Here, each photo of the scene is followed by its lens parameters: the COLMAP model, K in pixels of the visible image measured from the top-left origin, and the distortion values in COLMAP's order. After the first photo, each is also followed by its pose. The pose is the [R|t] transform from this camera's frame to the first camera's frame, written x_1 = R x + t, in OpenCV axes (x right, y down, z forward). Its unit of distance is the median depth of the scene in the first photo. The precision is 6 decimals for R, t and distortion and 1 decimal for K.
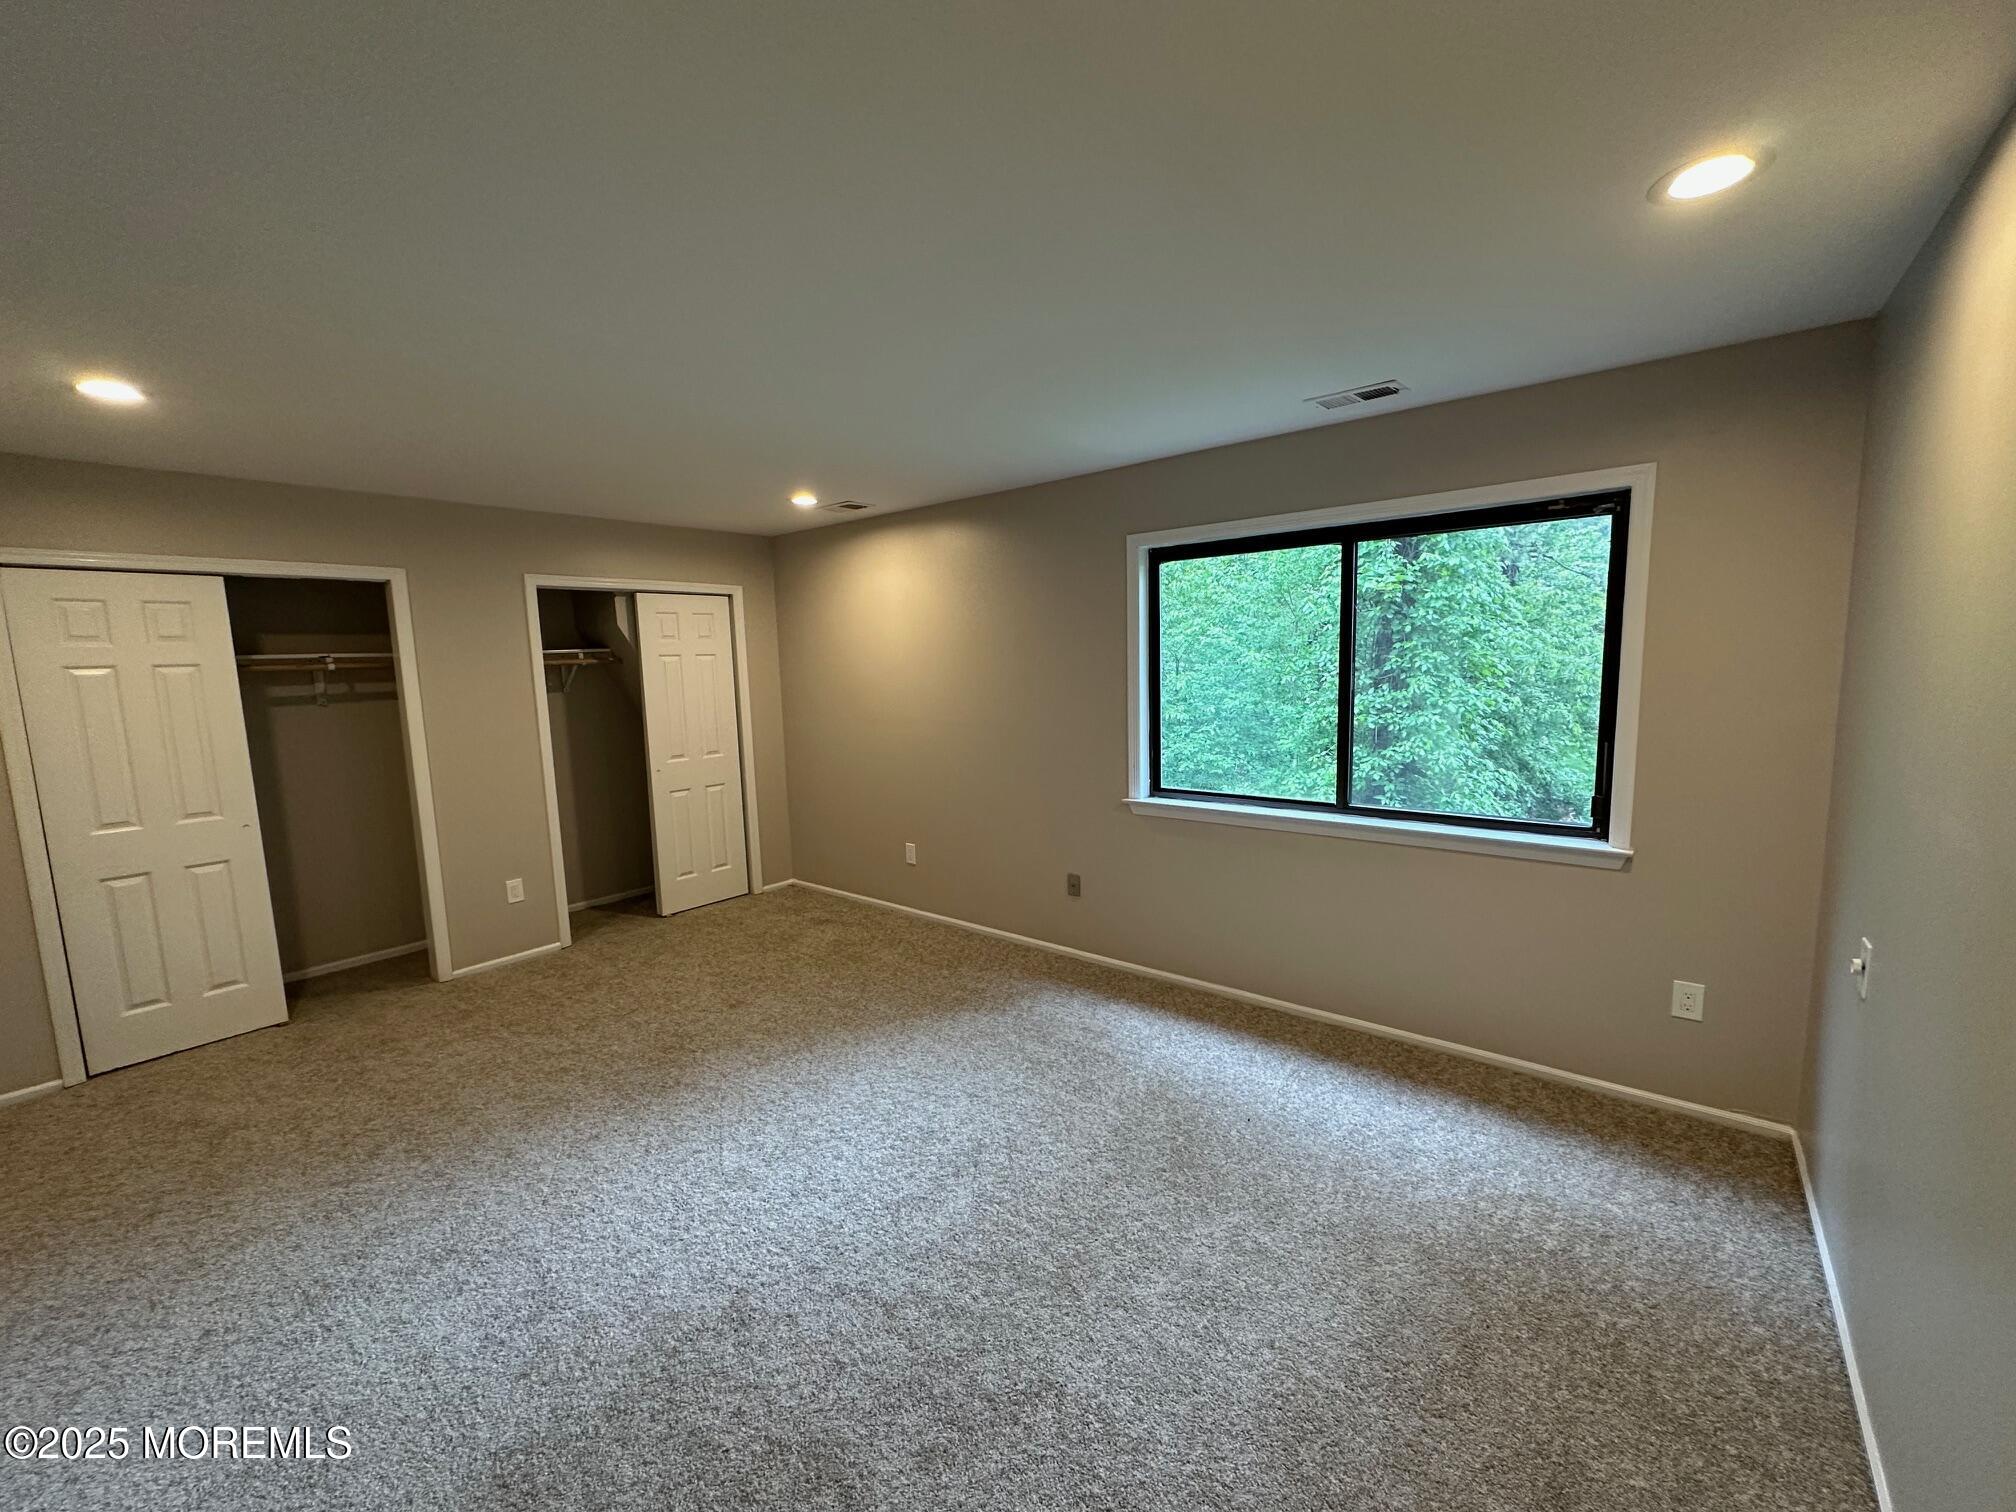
lens RADIAL K [[805.9, 0, 1004.7], [0, 805.9, 755.9], [0, 0, 1]] dist [-0.003445, -0.000253]
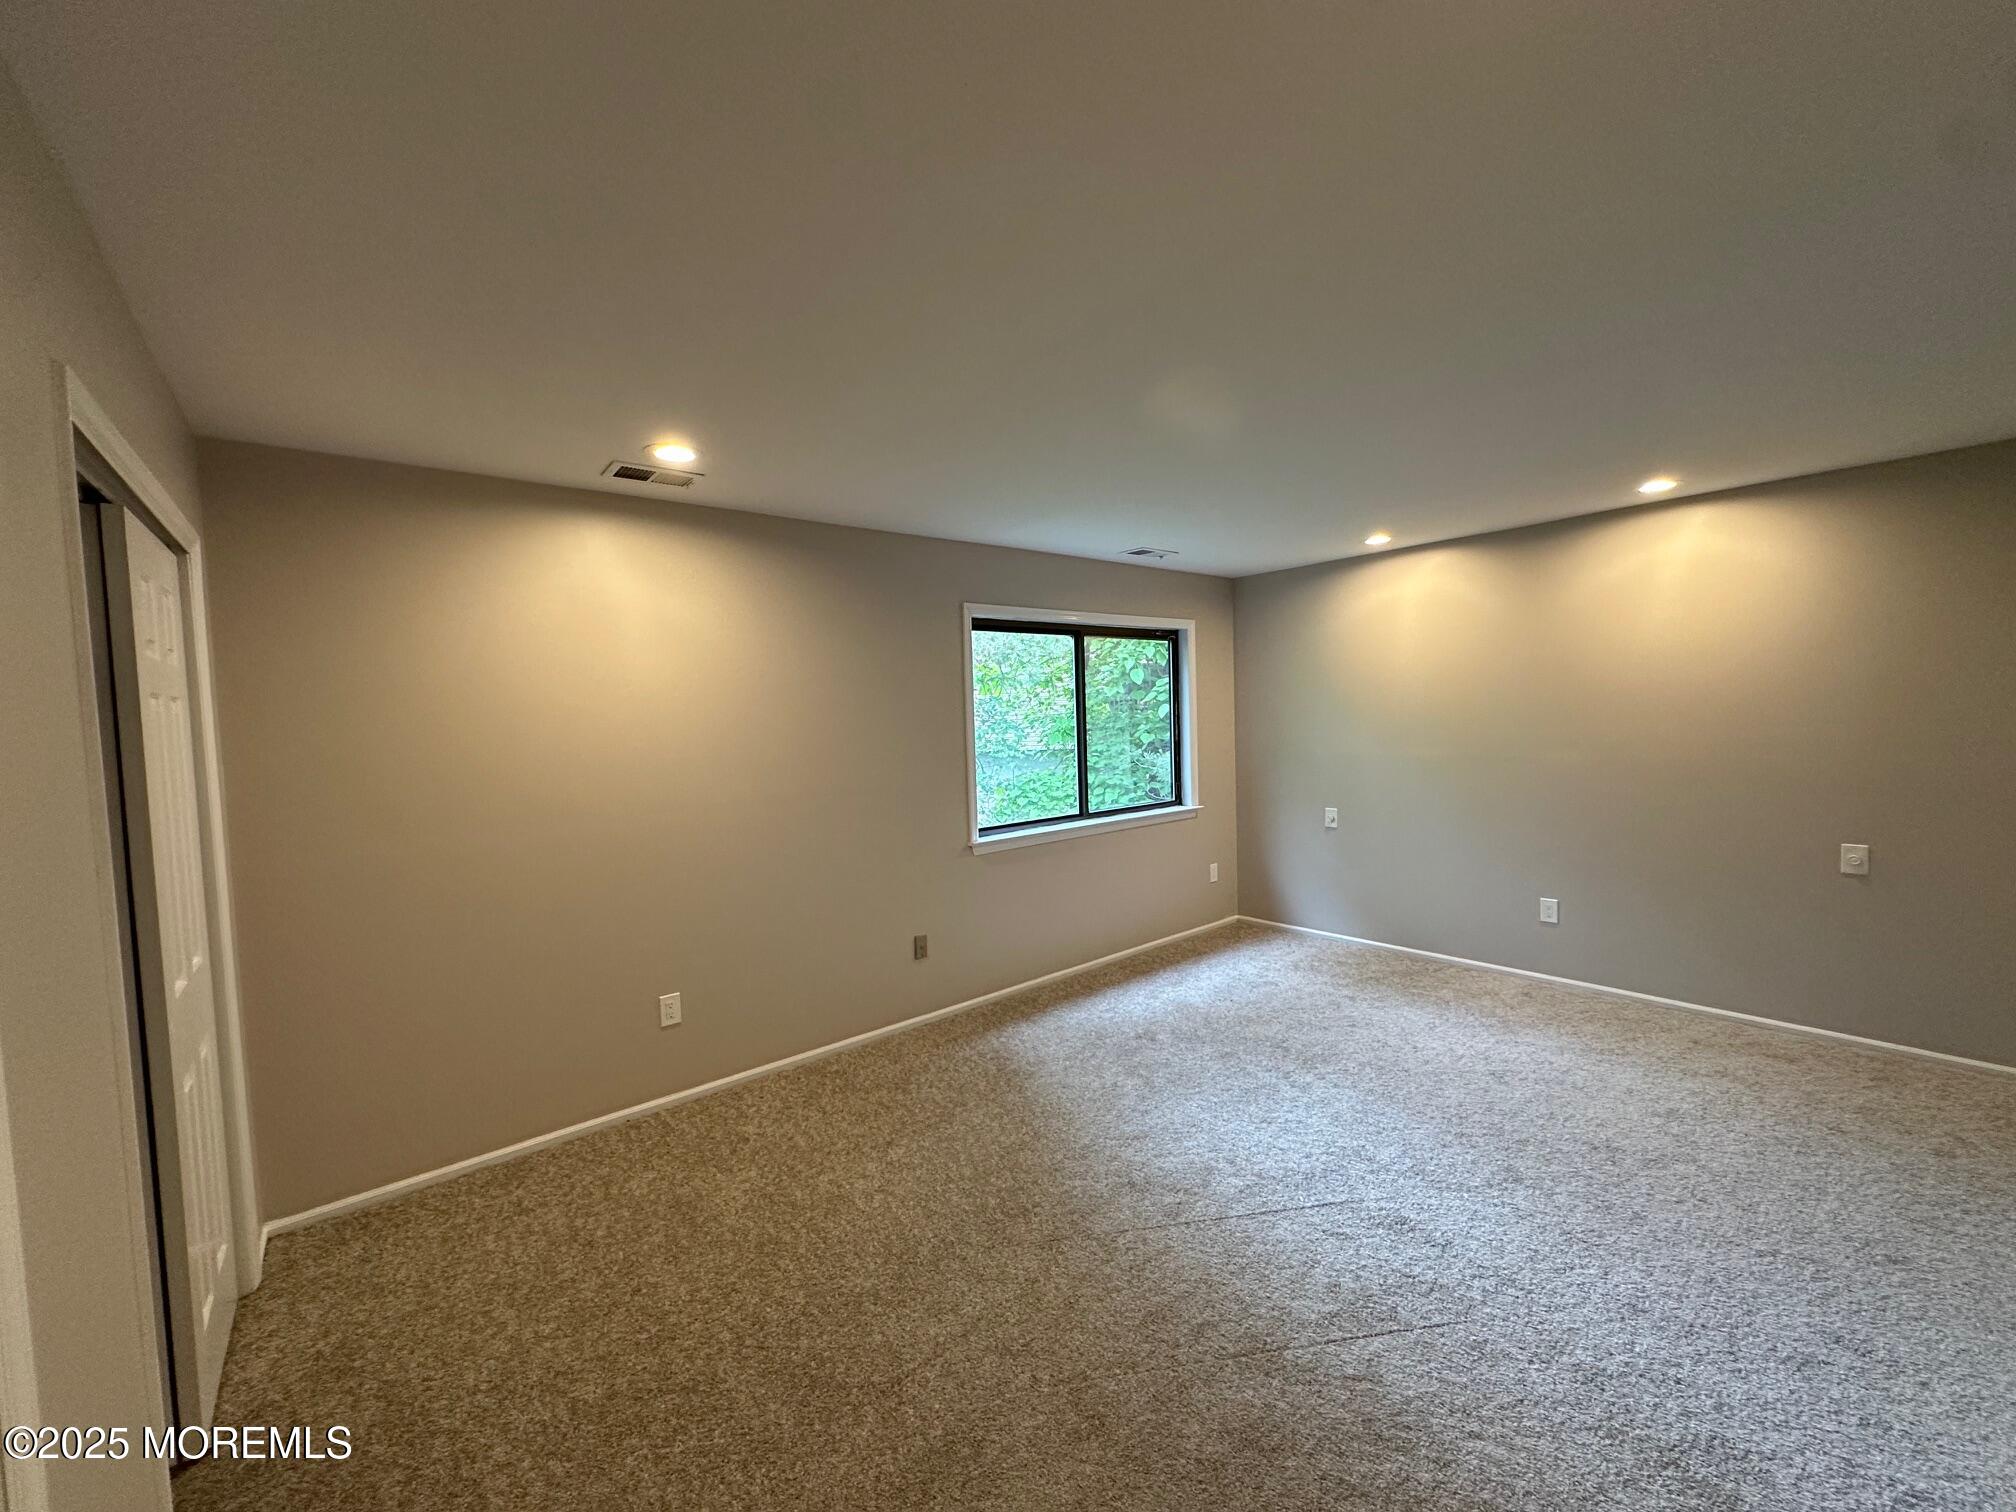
lens RADIAL K [[805.9, 0, 1004.7], [0, 805.9, 755.9], [0, 0, 1]] dist [-0.003445, -0.000253]
pose [[0.174509, -0.030405, 0.984186, -0.861810], [0.140429, 0.990074, 0.005687, -0.058675], [-0.974590, 0.137216, 0.177047, 0.724212]]
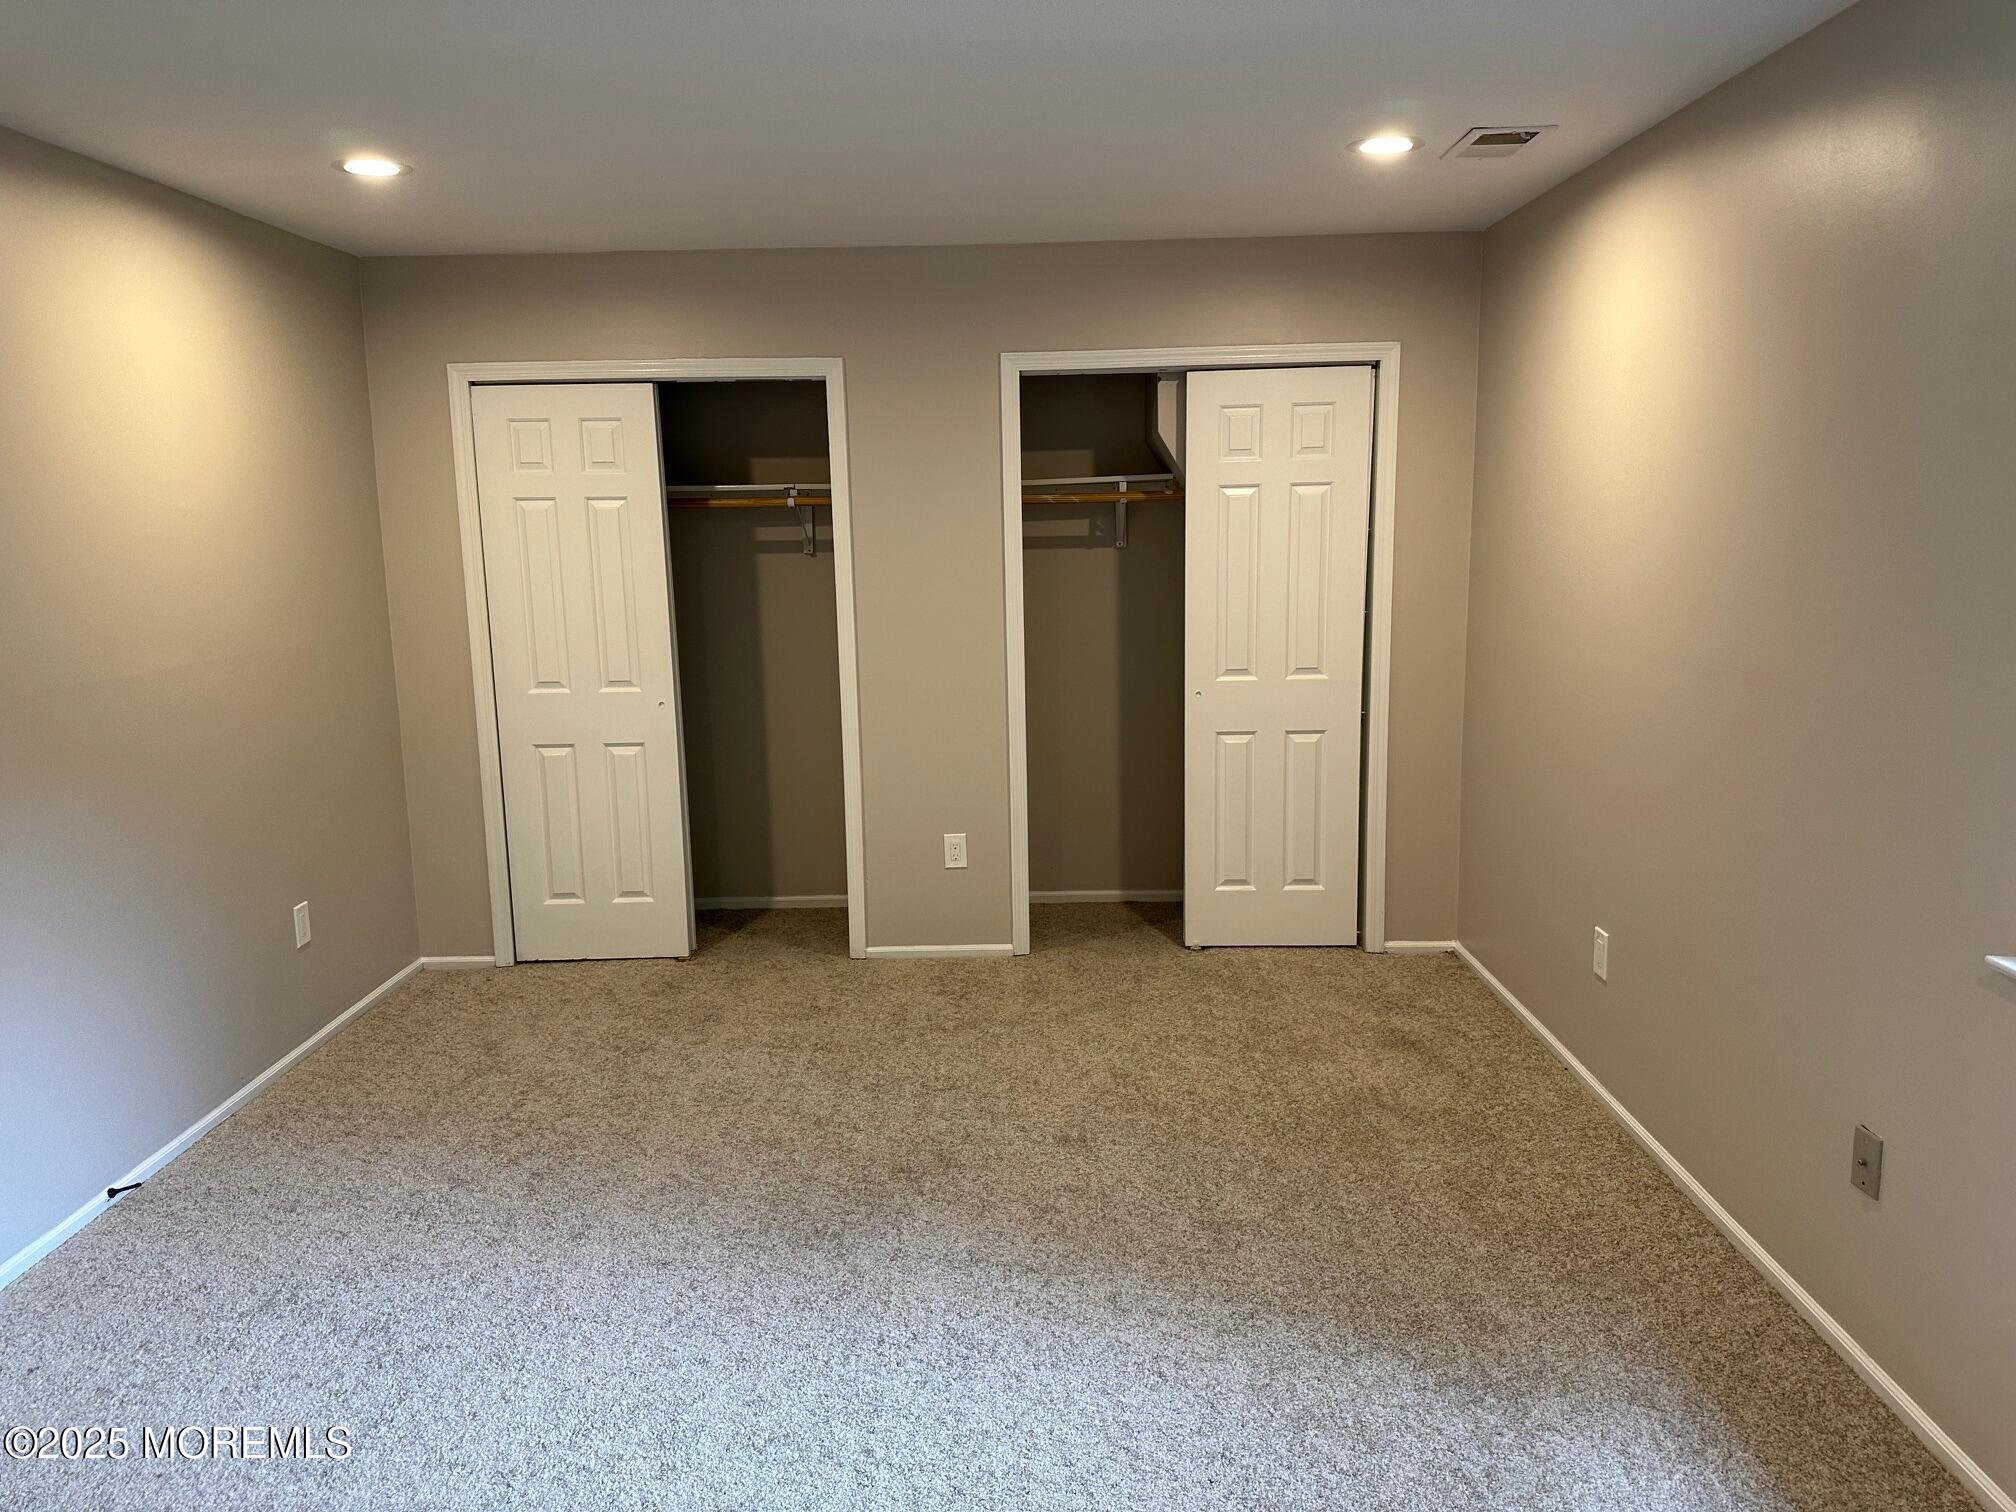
lens RADIAL K [[1399.4, 0, 1009.5], [0, 1399.4, 761.0], [0, 0, 1]] dist [0.151551, -0.253438]
pose [[0.624975, 0.152529, -0.765599, 0.307540], [-0.093170, 0.988290, 0.120839, -0.051292], [0.775065, -0.004190, 0.631867, 0.339413]]
